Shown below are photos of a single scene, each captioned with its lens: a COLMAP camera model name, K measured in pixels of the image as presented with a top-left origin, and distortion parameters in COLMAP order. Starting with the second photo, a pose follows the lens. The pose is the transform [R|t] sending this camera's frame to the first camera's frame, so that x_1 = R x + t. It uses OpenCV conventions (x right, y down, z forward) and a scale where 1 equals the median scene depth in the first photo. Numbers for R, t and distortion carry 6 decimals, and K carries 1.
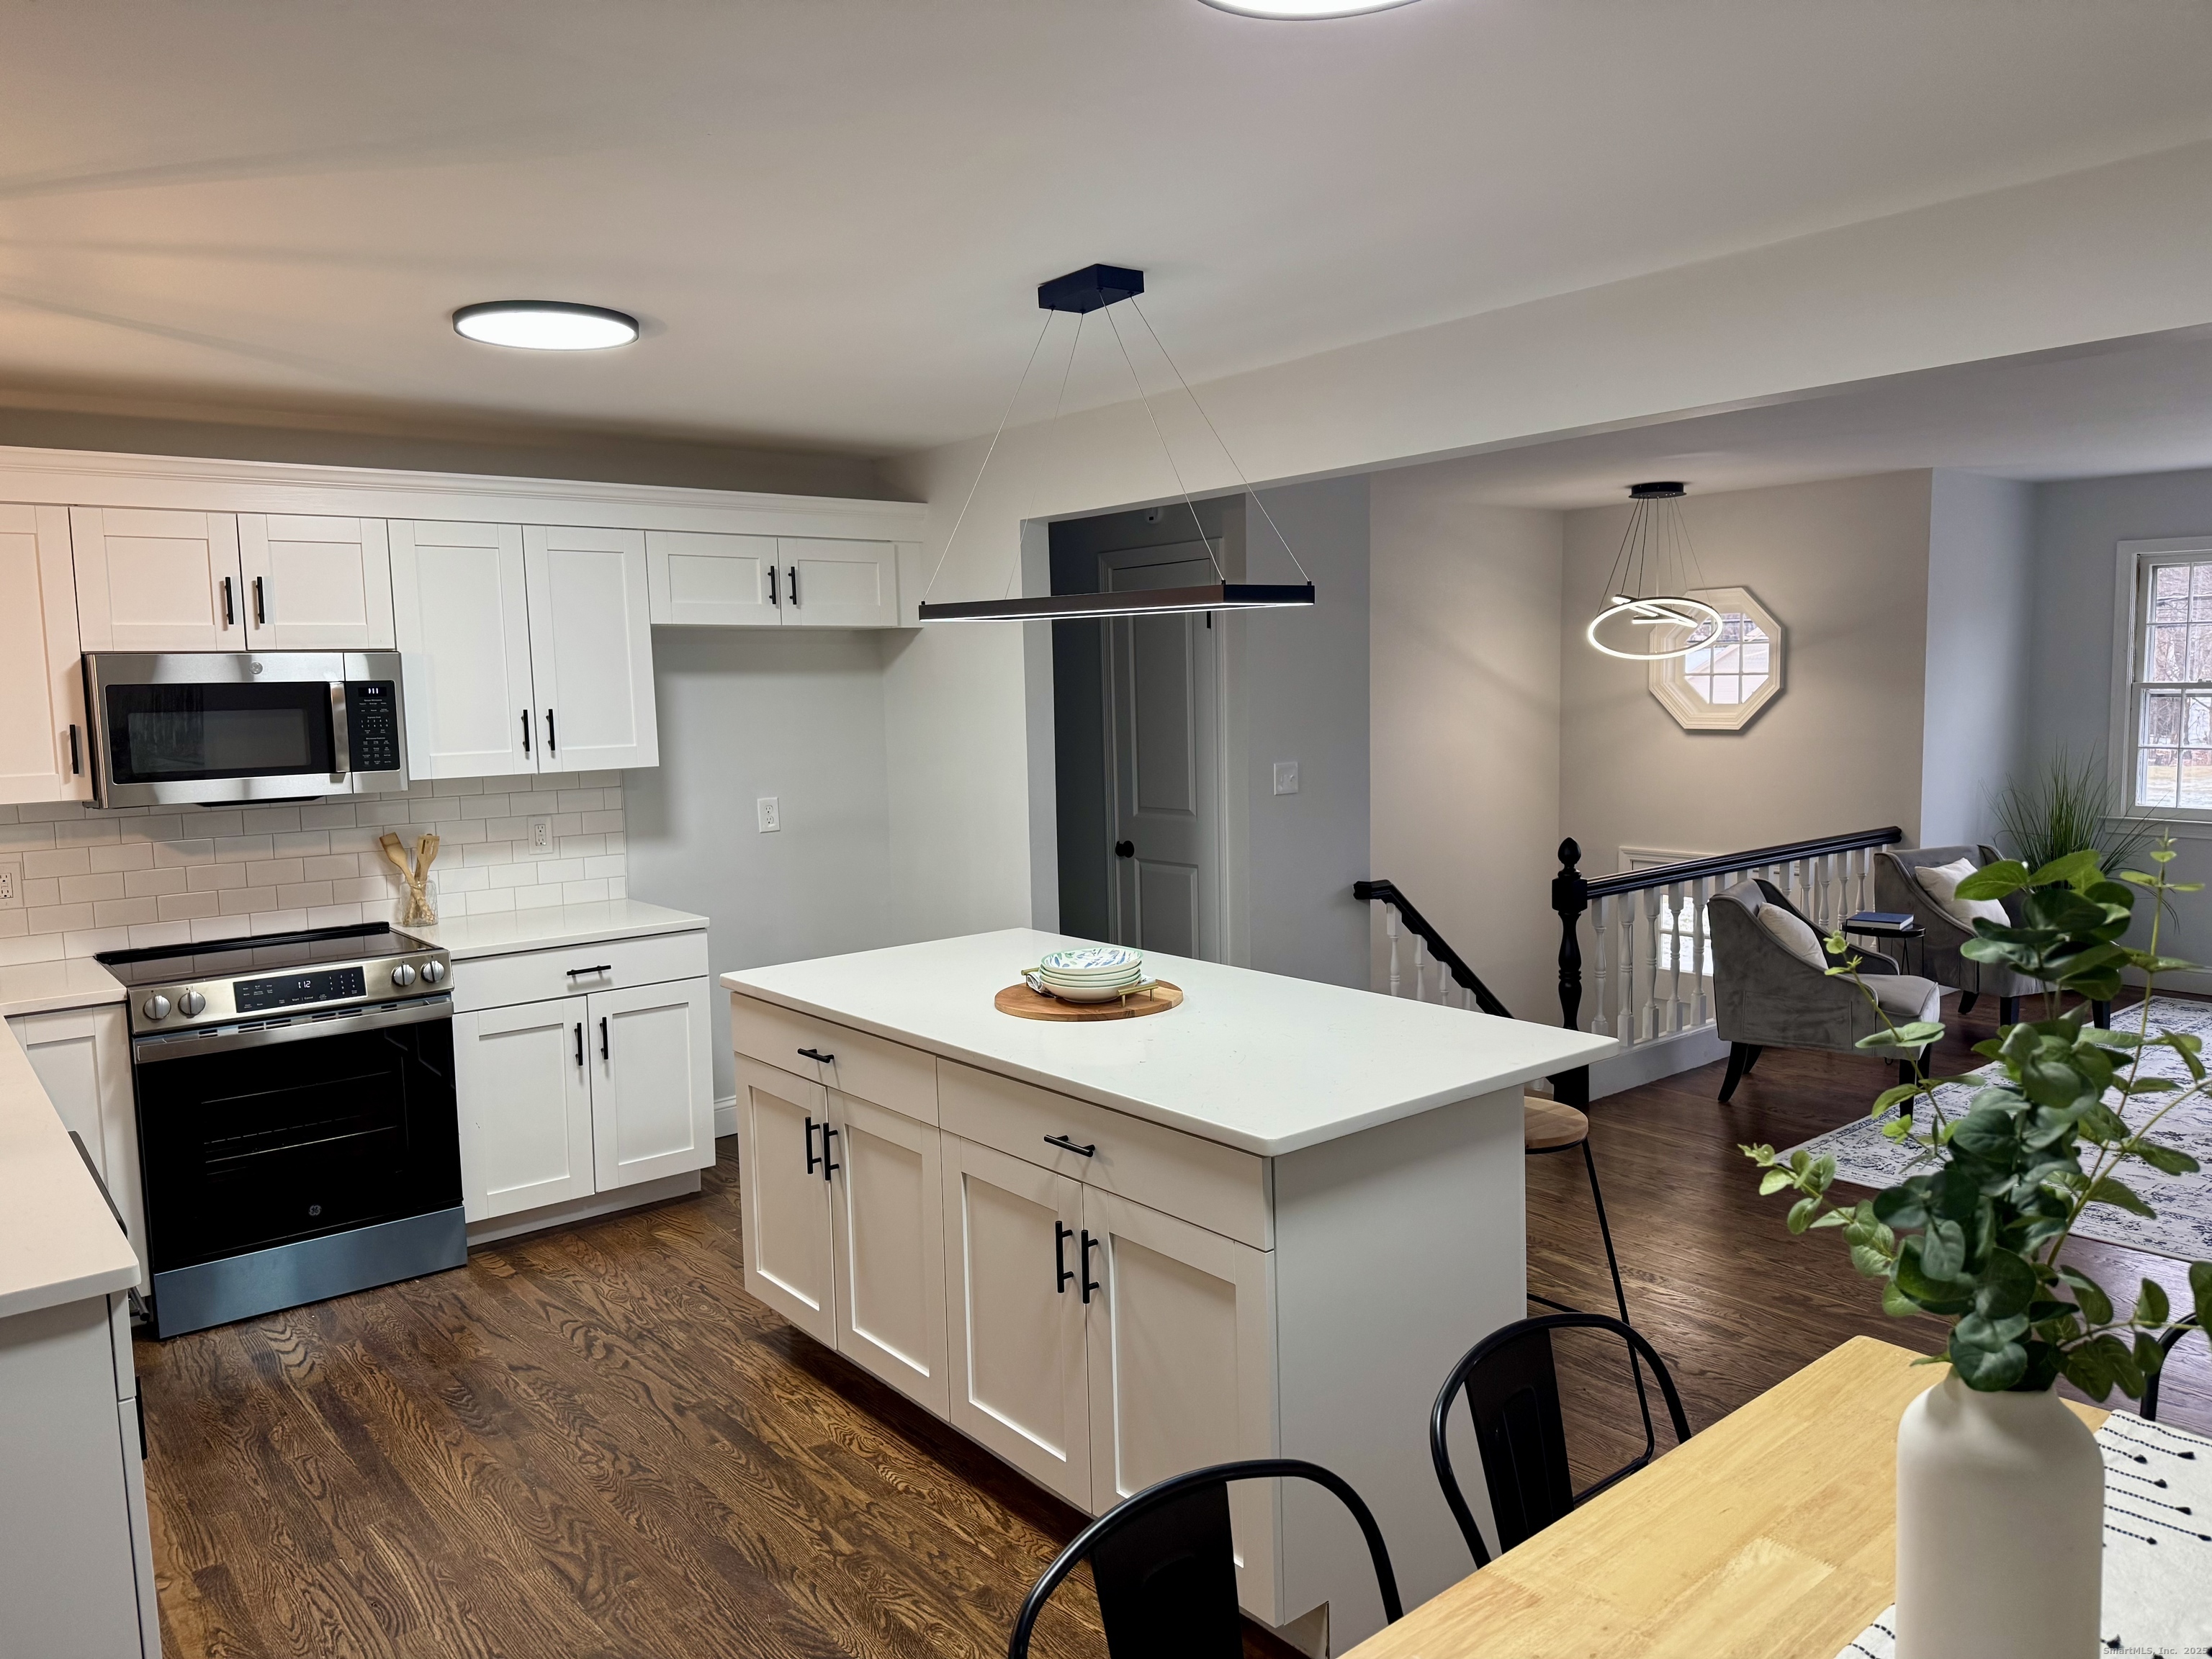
lens RADIAL K [[1551.6, 0, 1109.1], [0, 1551.6, 832.0], [0, 0, 1]] dist [0.066901, -0.080033]
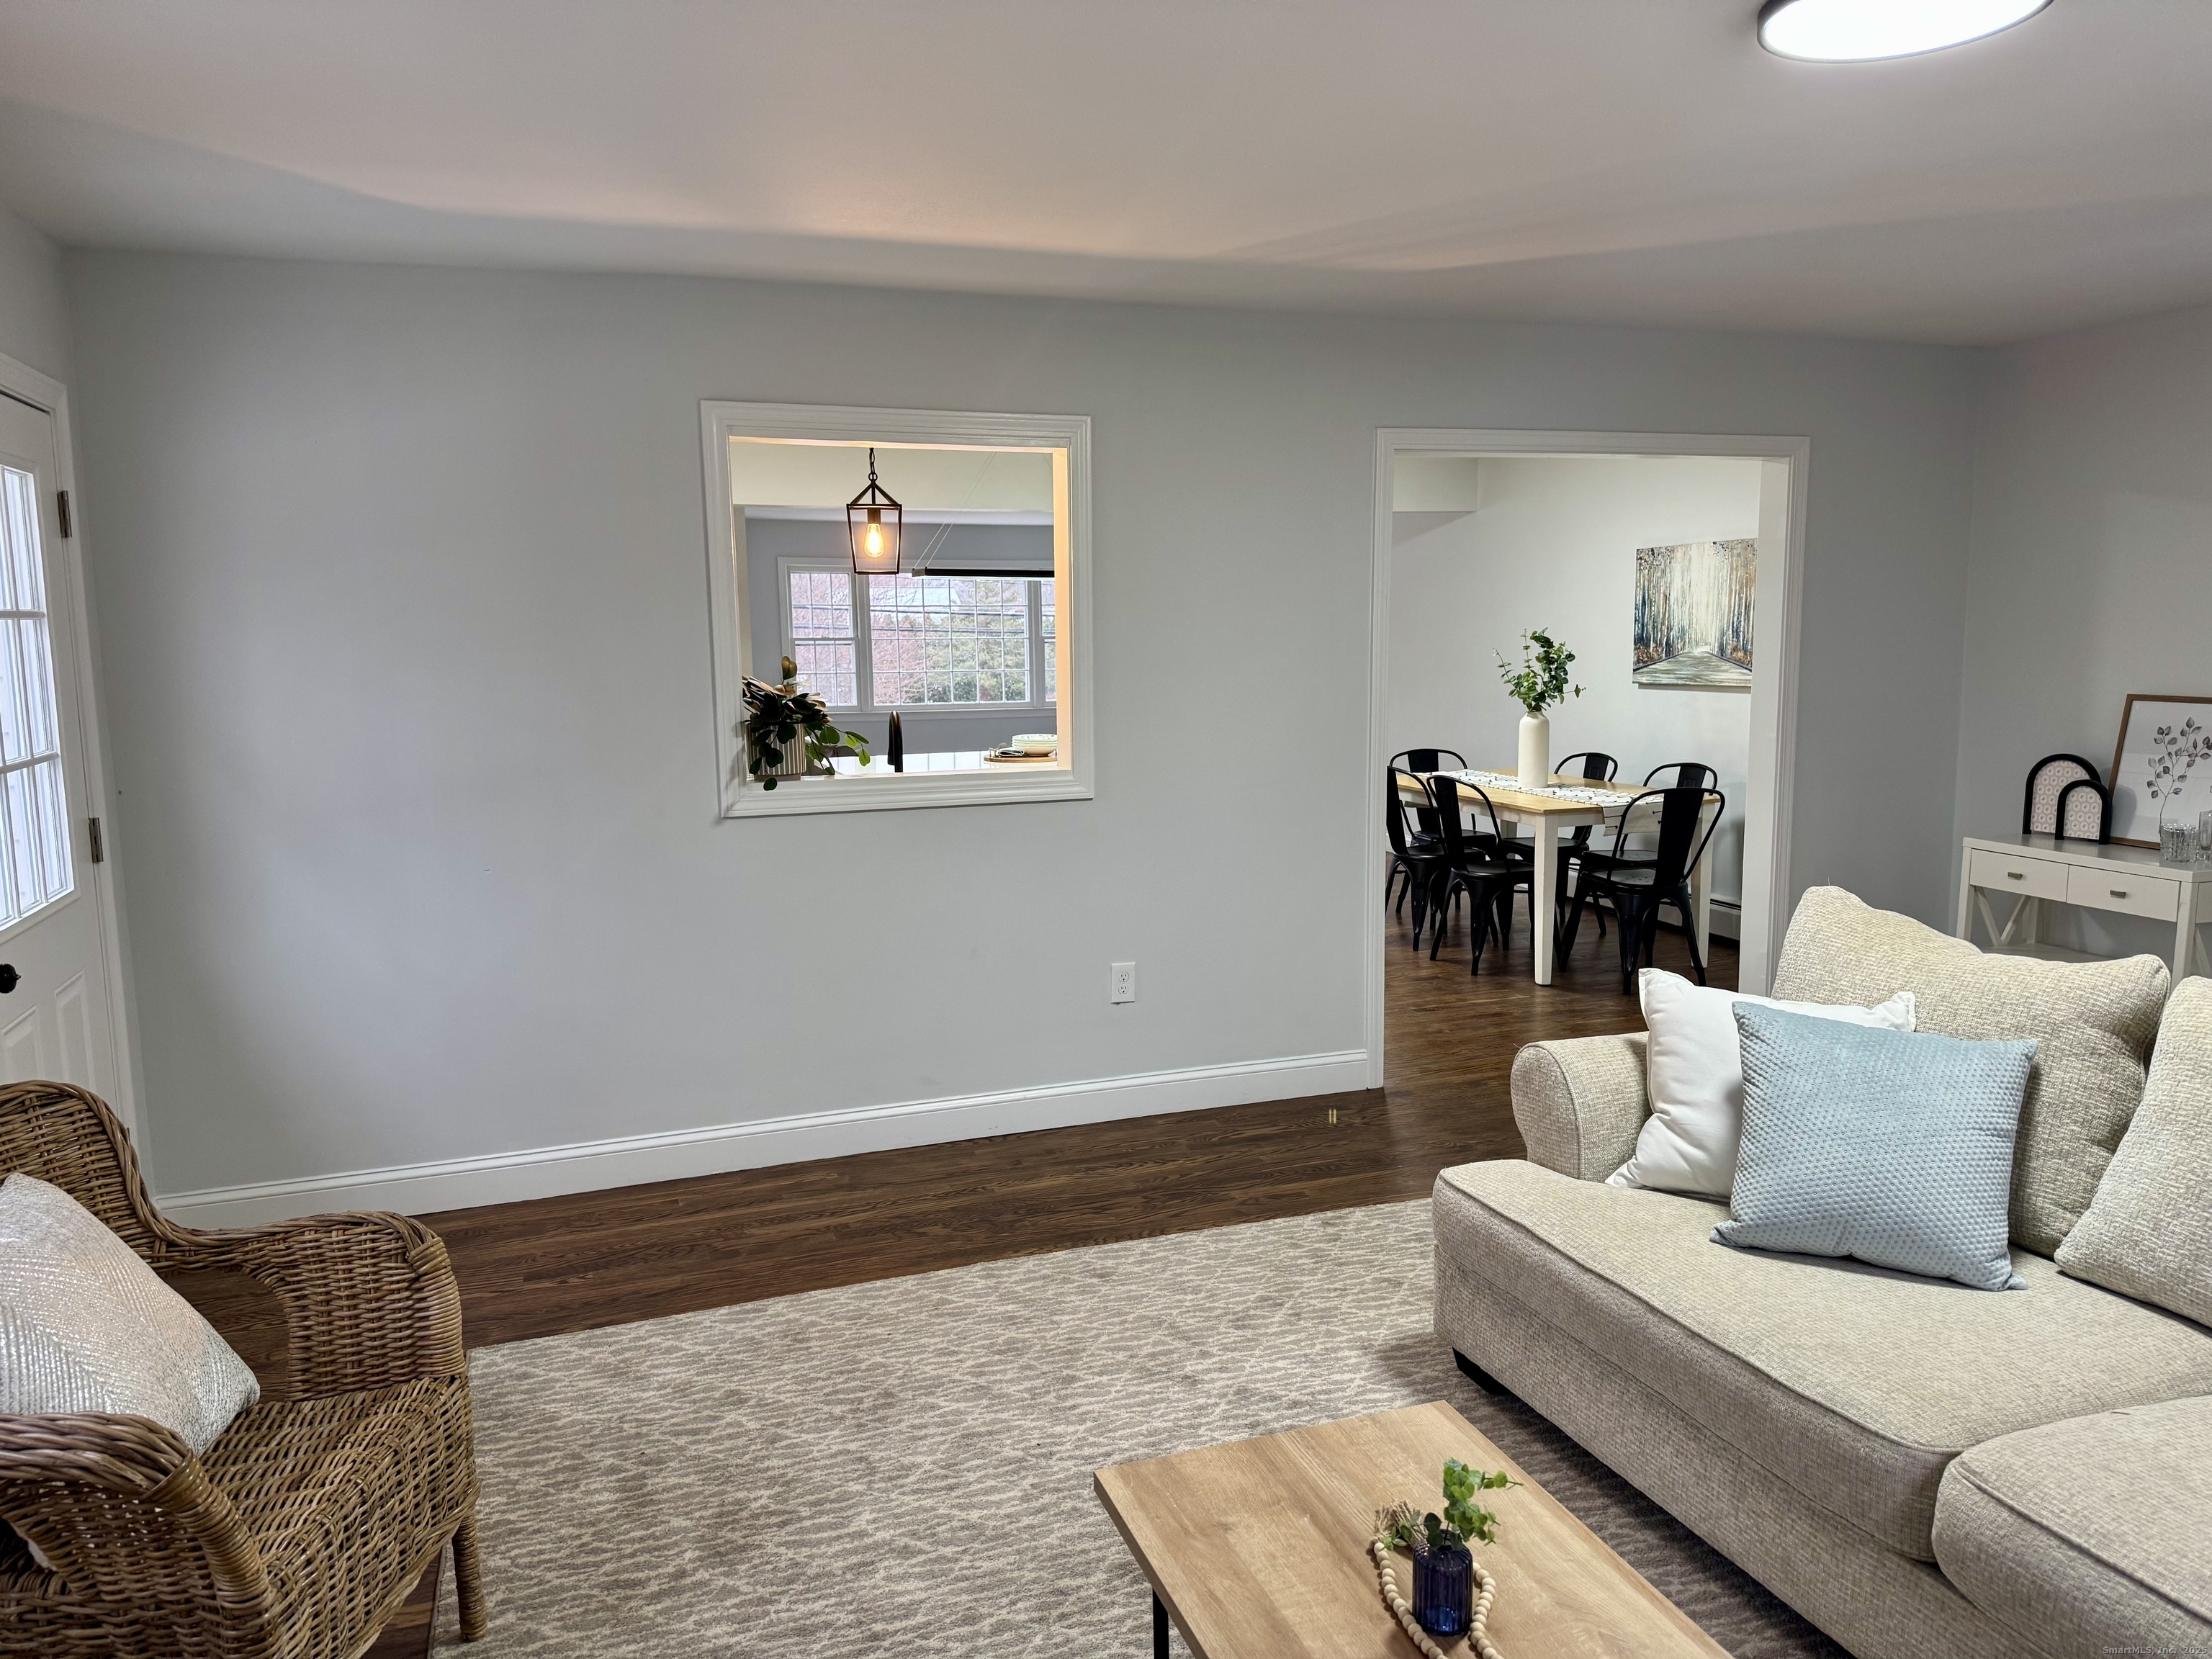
lens RADIAL K [[1551.6, 0, 1102.1], [0, 1551.6, 822.8], [0, 0, 1]] dist [0.066901, -0.080033]
pose [[0.340326, -0.098883, 0.935094, -1.359351], [0.096270, 0.992894, 0.069958, 0.038103], [-0.935366, 0.066213, 0.347427, 0.100727]]
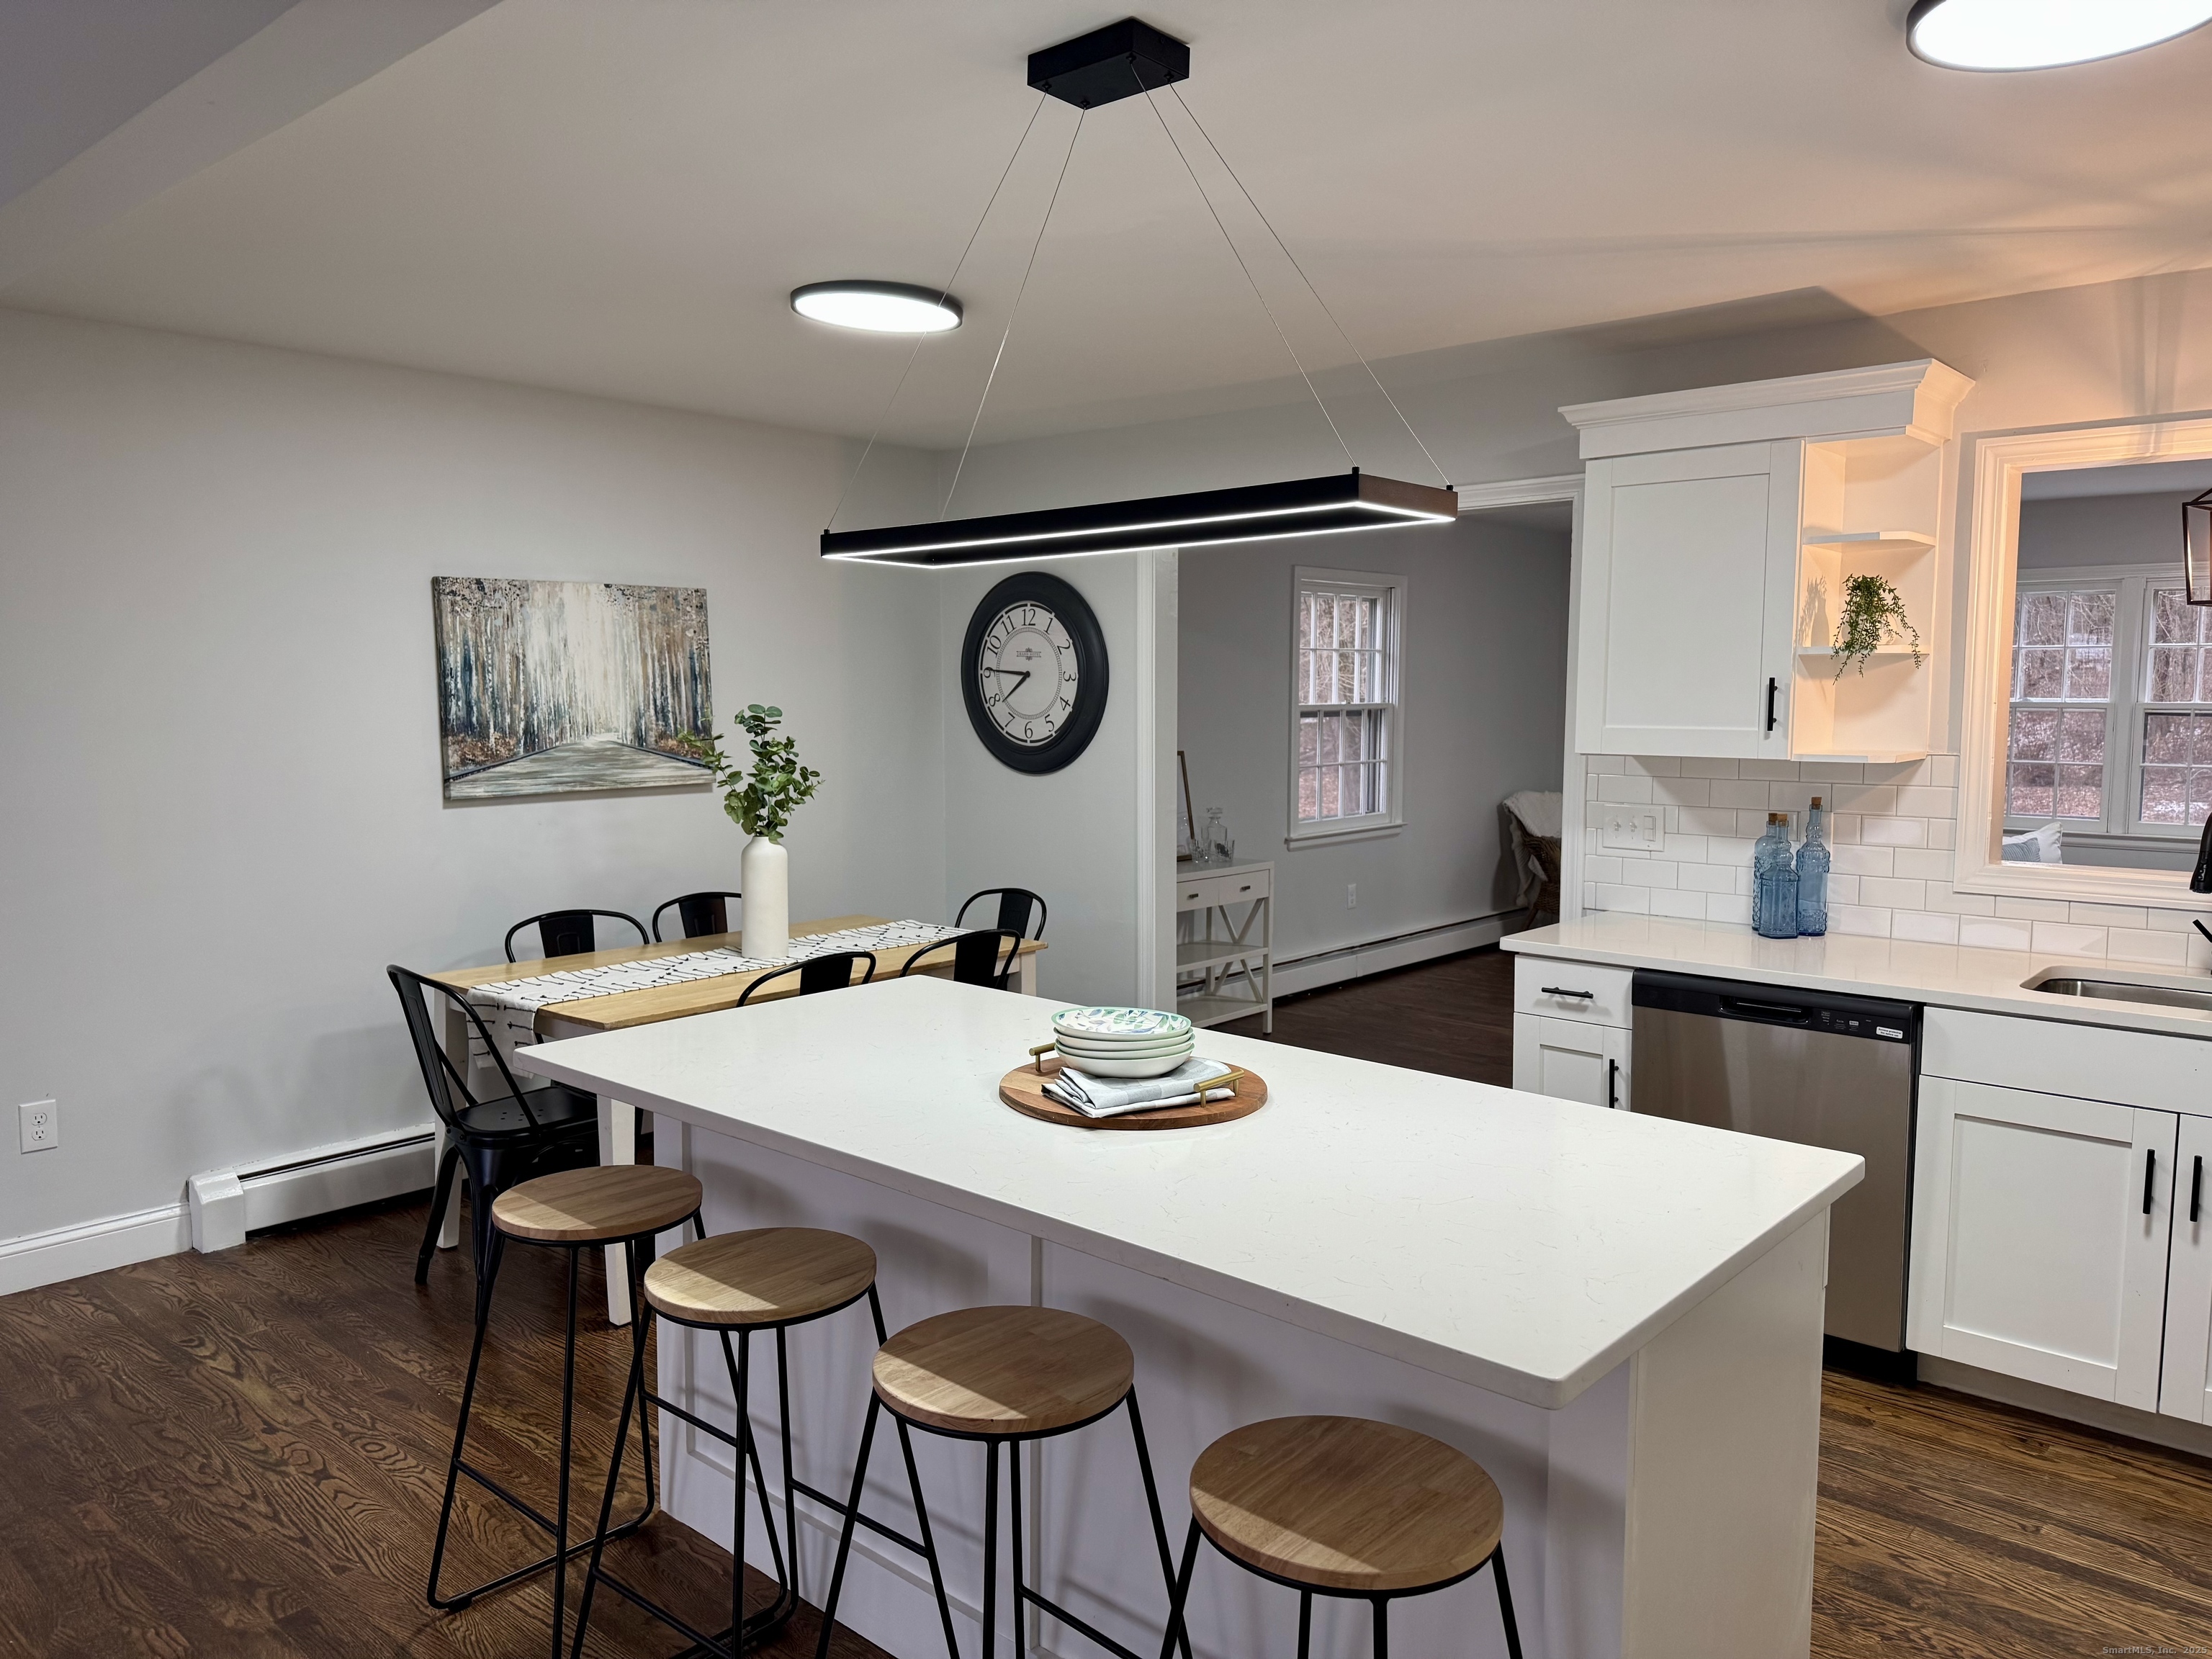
lens RADIAL K [[1551.6, 0, 1091.0], [0, 1551.6, 849.7], [0, 0, 1]] dist [0.066901, -0.080033]
pose [[-0.987665, 0.043174, -0.150513, 0.062151], [0.011992, 0.979270, 0.202203, -0.096603], [0.156123, 0.197904, -0.967709, 1.117258]]
